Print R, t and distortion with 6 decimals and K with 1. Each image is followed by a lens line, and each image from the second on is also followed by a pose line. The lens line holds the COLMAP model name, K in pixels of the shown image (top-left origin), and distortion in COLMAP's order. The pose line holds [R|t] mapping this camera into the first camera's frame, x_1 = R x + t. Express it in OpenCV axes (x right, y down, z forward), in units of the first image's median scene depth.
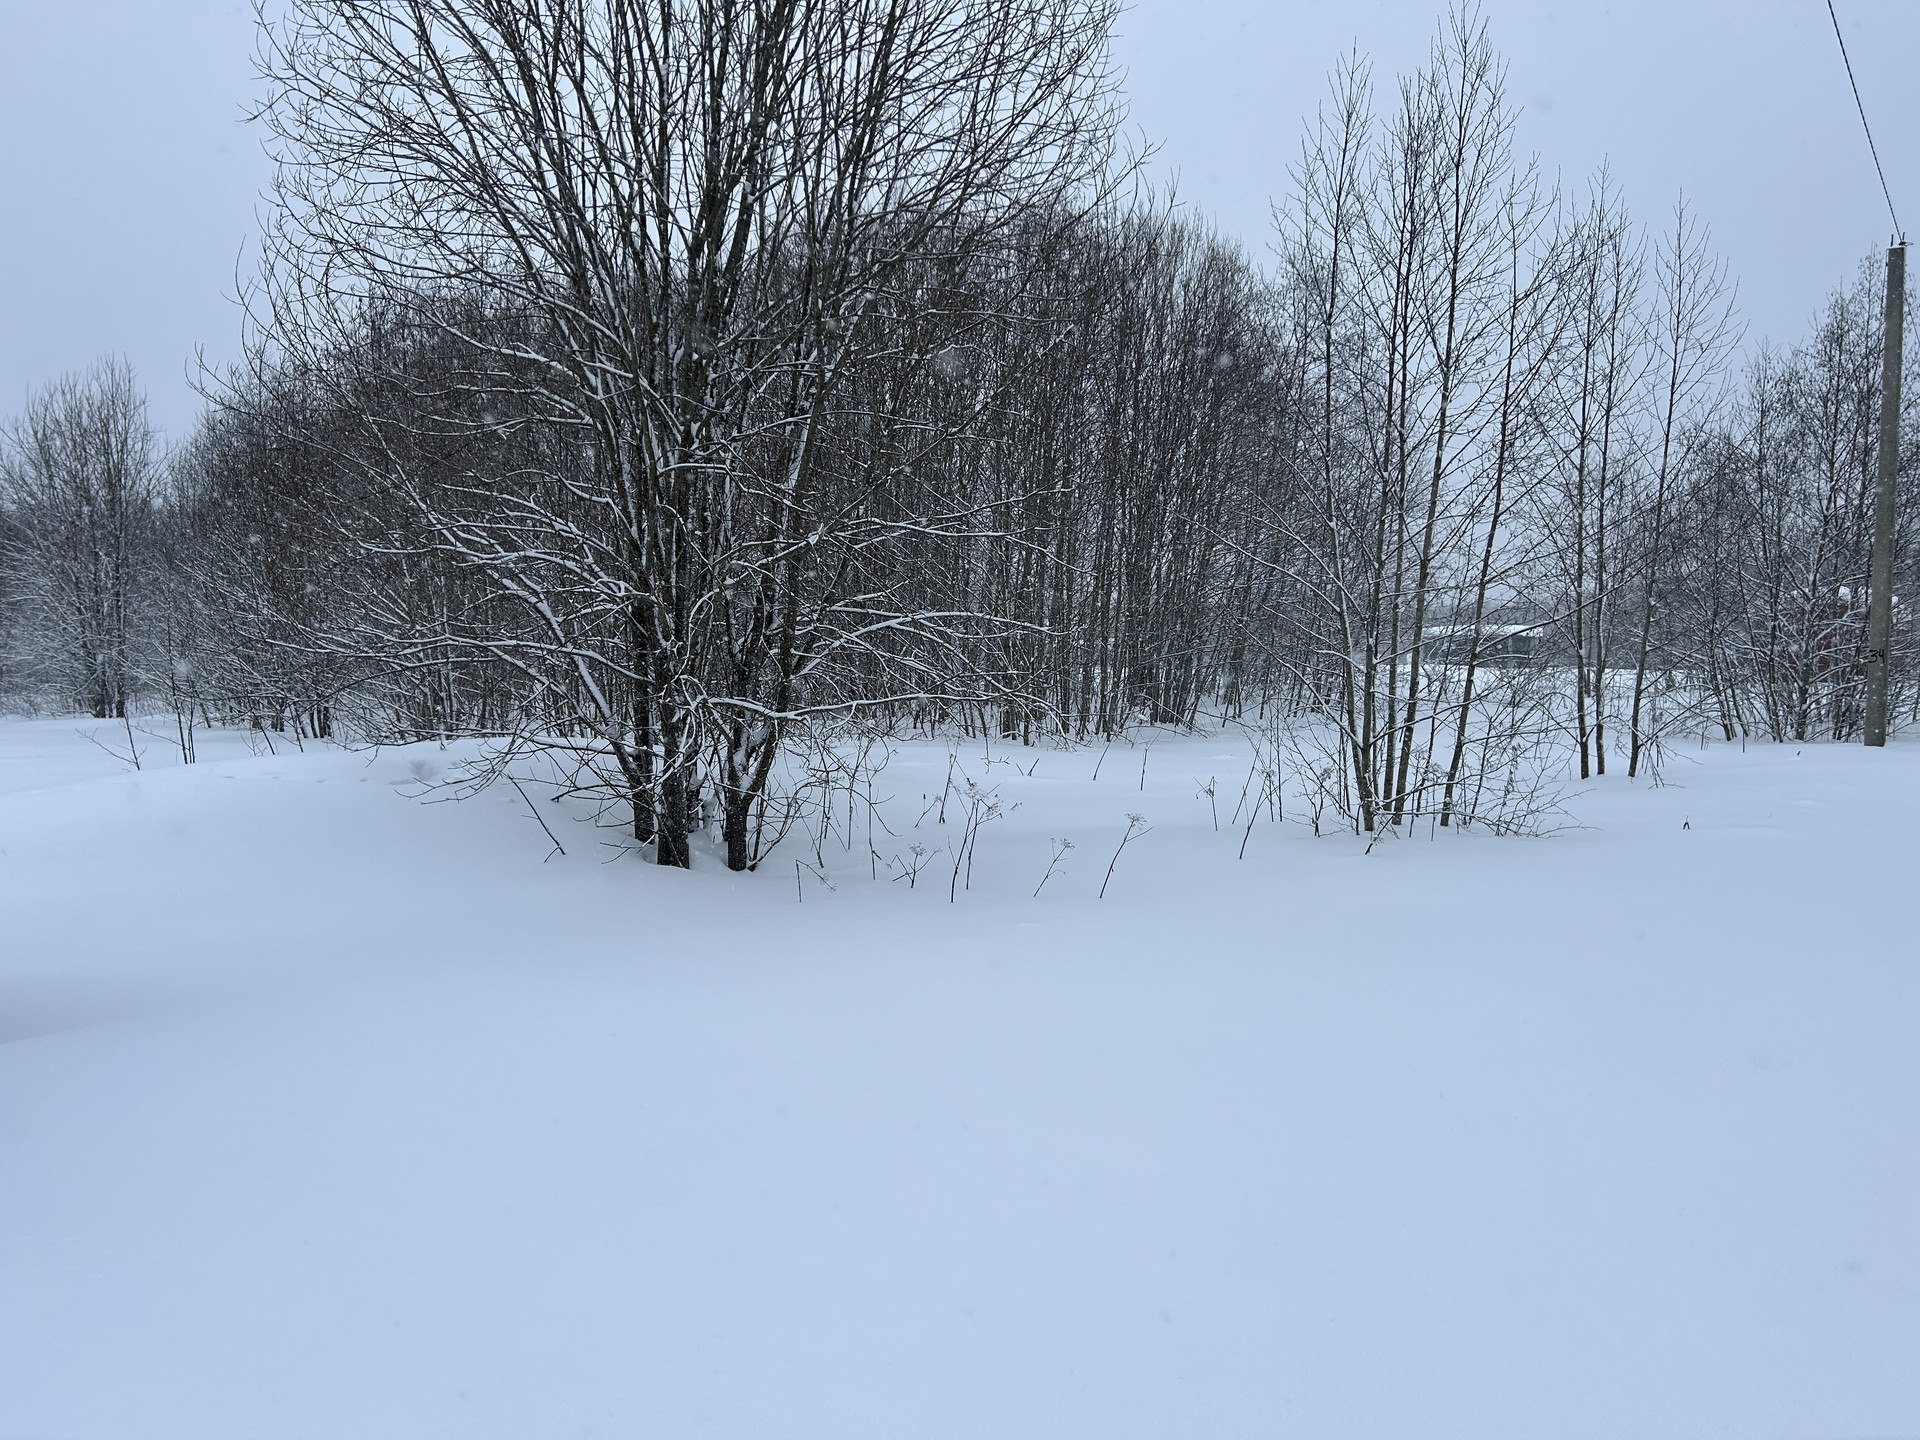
lens RADIAL K [[1468.7, 0, 951.7], [0, 1468.7, 699.3], [0, 0, 1]] dist [0.076501, -0.062740]
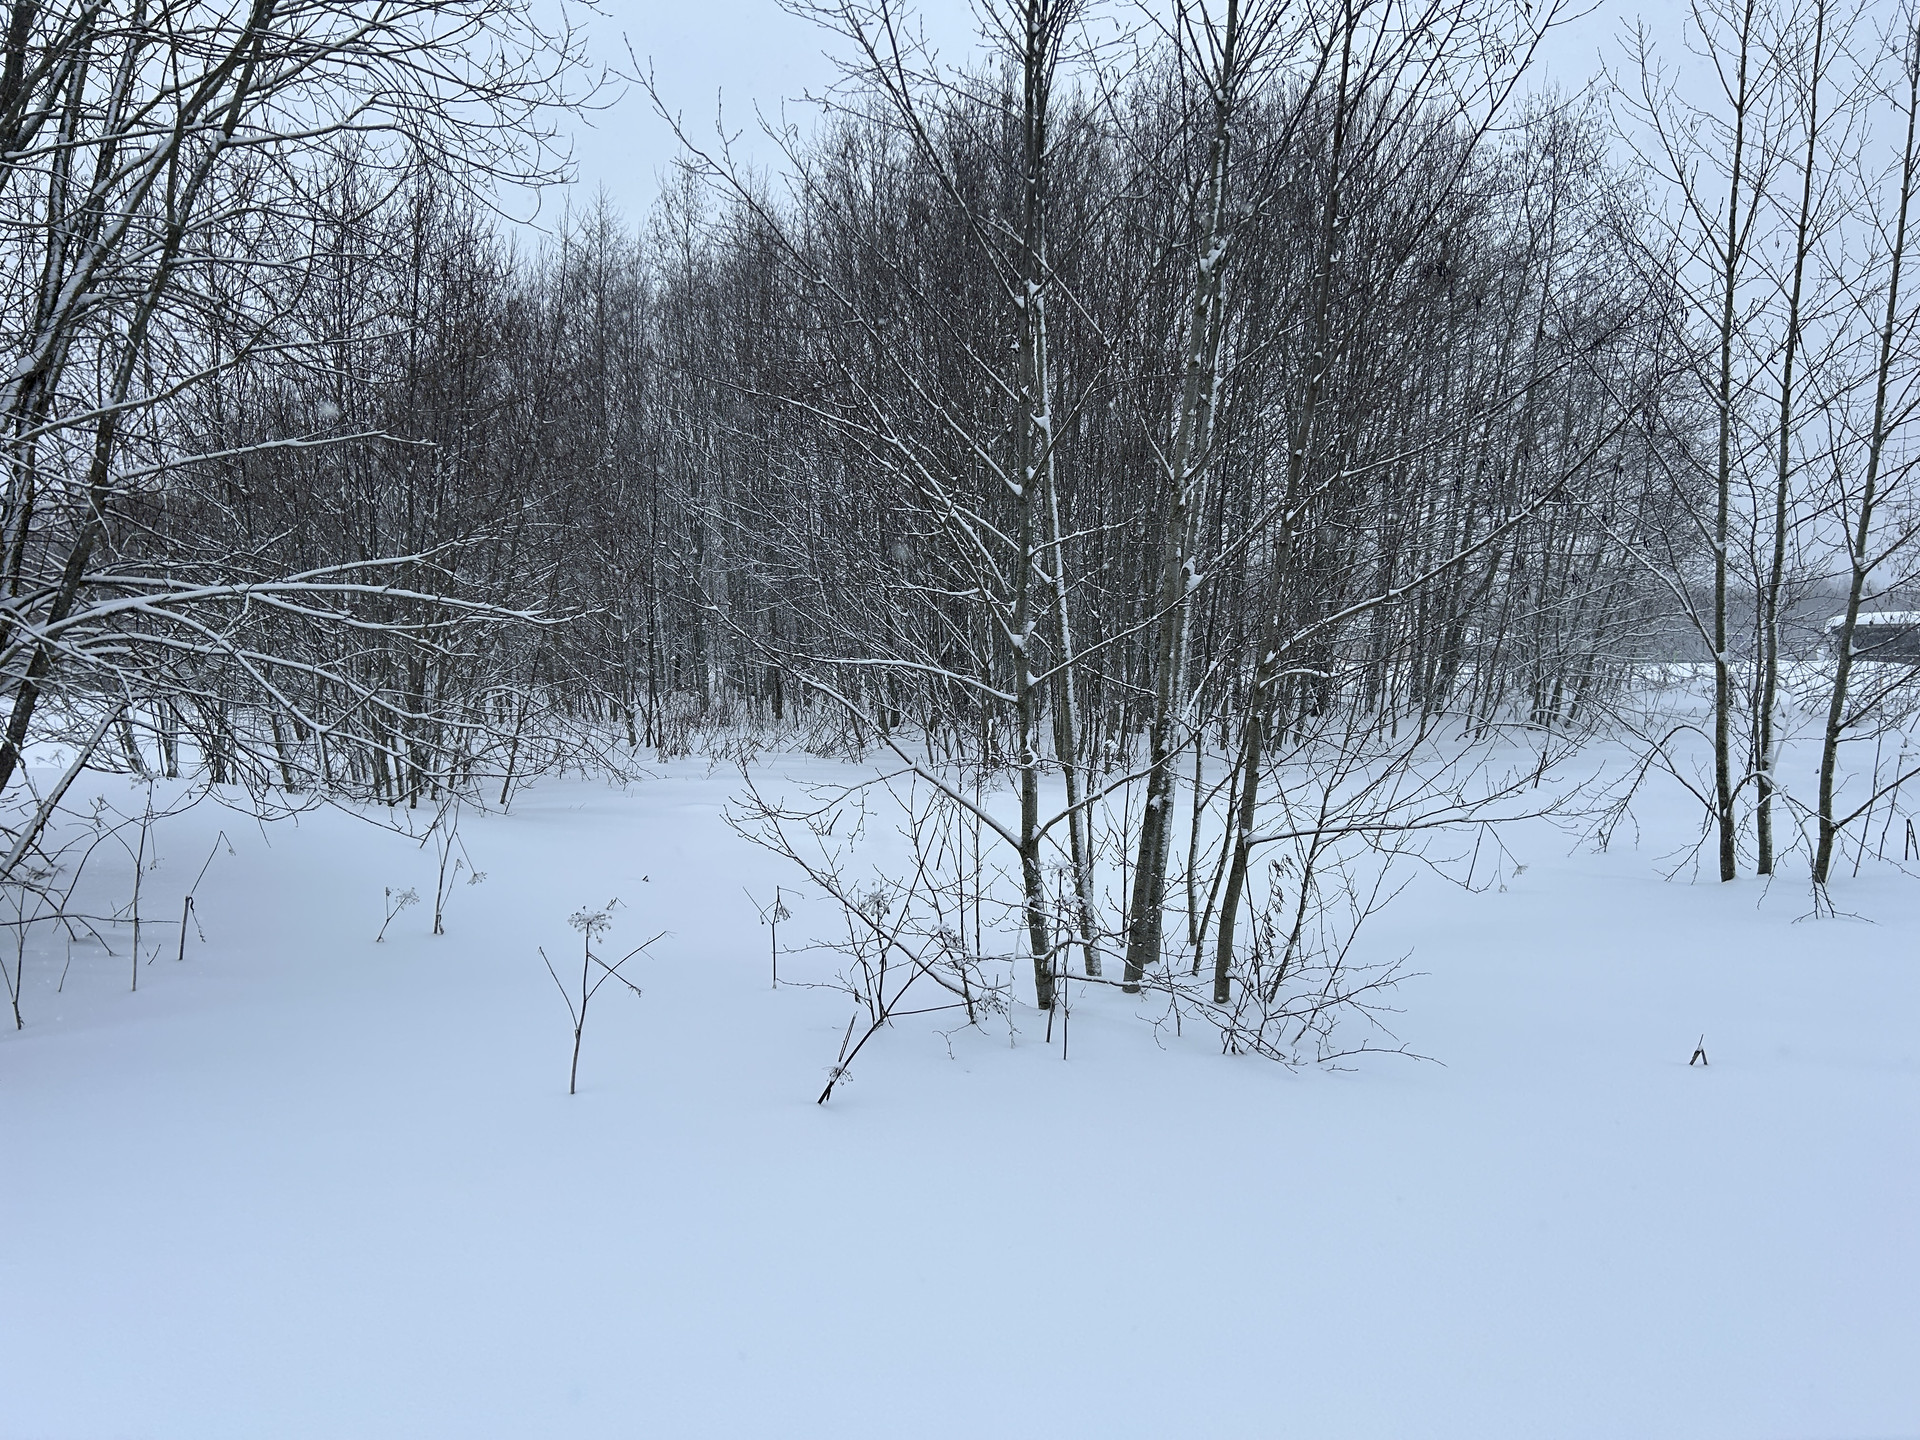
lens RADIAL K [[1468.7, 0, 951.7], [0, 1468.7, 699.3], [0, 0, 1]] dist [0.076501, -0.062740]
pose [[0.966661, 0.015134, -0.255612, 0.210043], [-0.013183, 0.999869, 0.009344, -0.012688], [0.255720, -0.005663, 0.966734, 0.275619]]
